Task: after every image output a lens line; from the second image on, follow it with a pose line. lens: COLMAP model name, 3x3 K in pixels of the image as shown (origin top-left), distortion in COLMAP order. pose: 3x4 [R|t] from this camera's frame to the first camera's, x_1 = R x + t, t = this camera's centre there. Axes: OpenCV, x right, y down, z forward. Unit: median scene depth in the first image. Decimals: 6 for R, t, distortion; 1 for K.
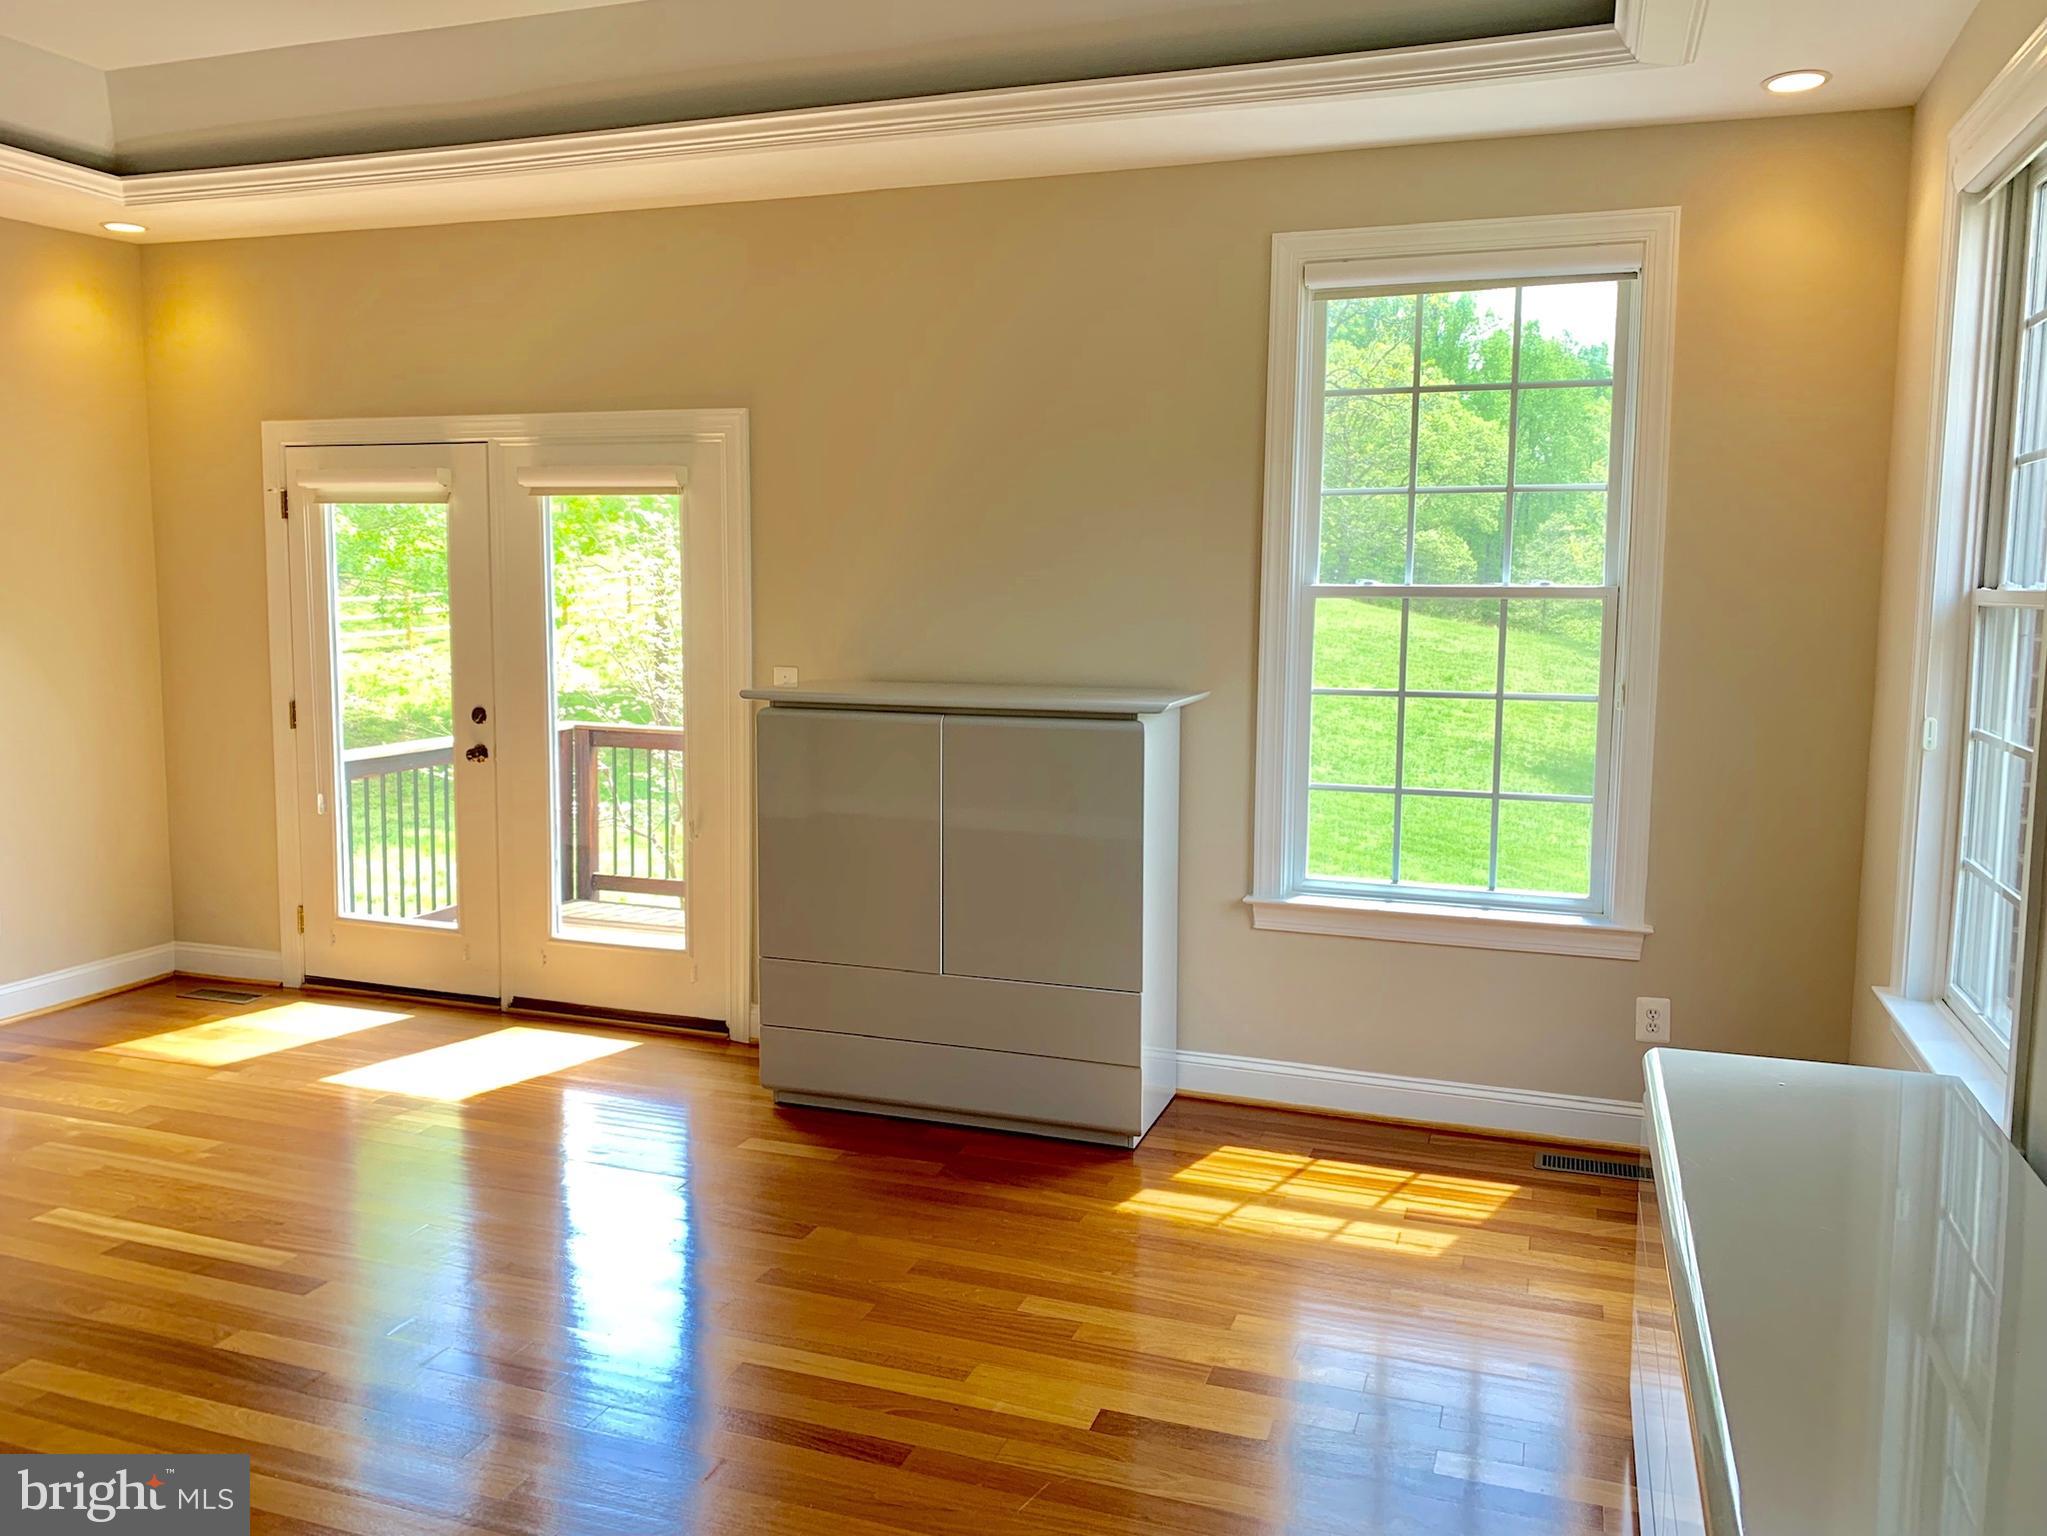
lens RADIAL K [[1567.3, 0, 1015.6], [0, 1567.3, 742.4], [0, 0, 1]] dist [0.069855, -0.117705]
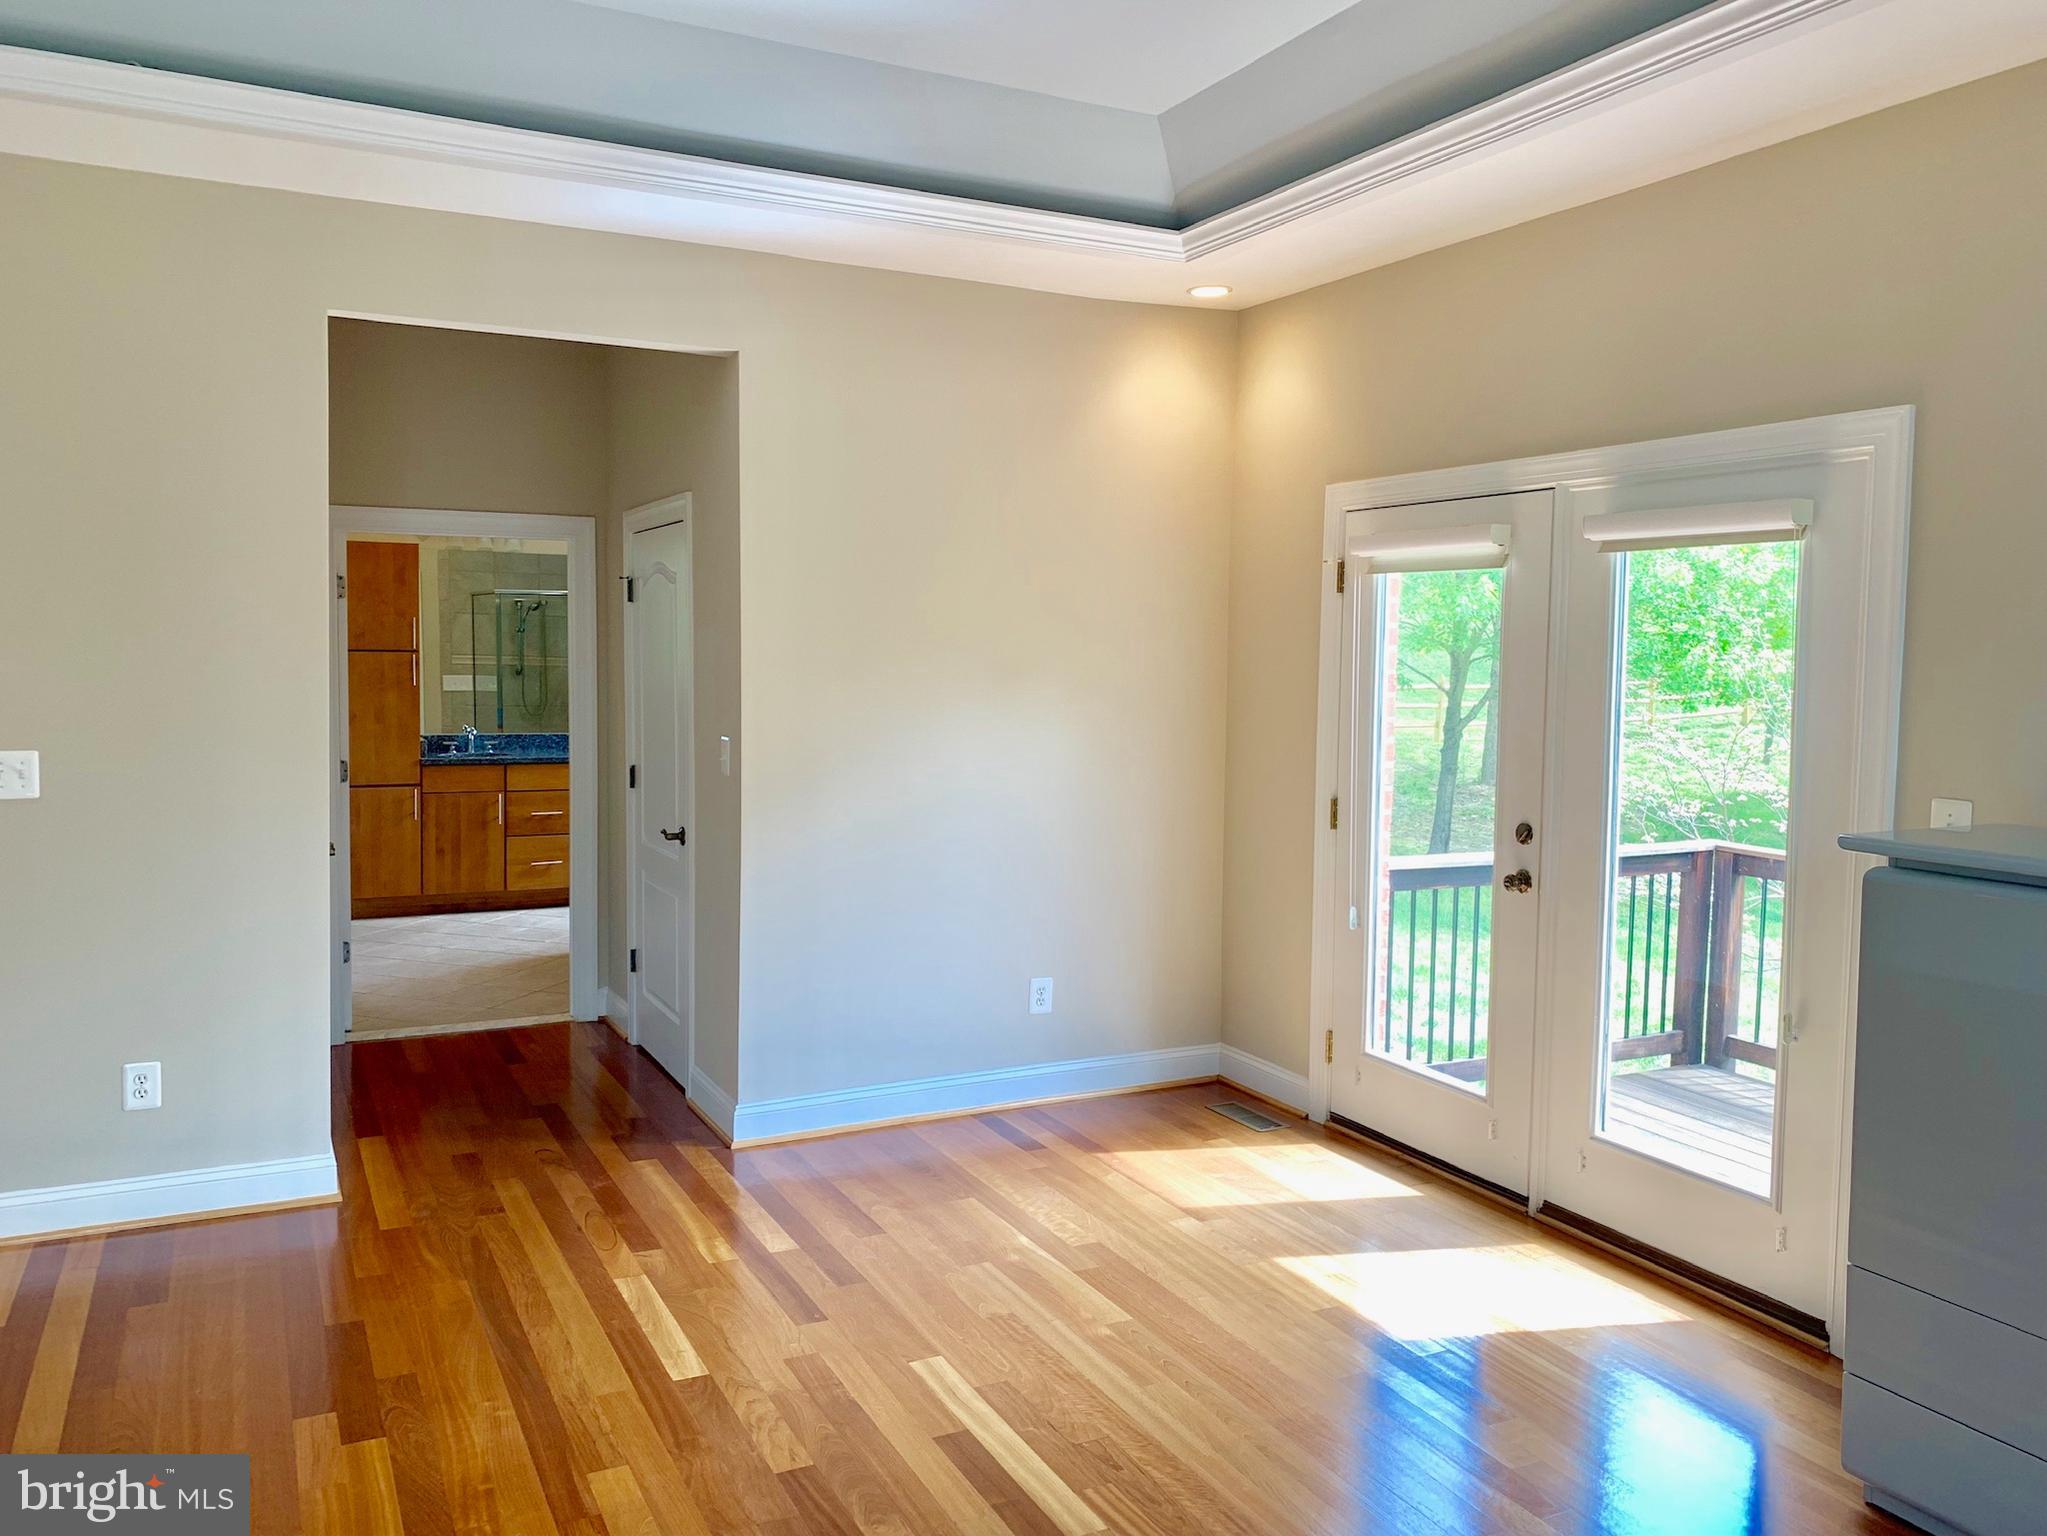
lens RADIAL K [[1567.3, 0, 1015.6], [0, 1567.3, 742.4], [0, 0, 1]] dist [0.069855, -0.117705]
pose [[0.721168, 0.043687, -0.691382, 0.020808], [-0.080005, 0.996584, -0.020480, -0.026215], [0.688125, 0.070083, 0.722200, 0.254106]]
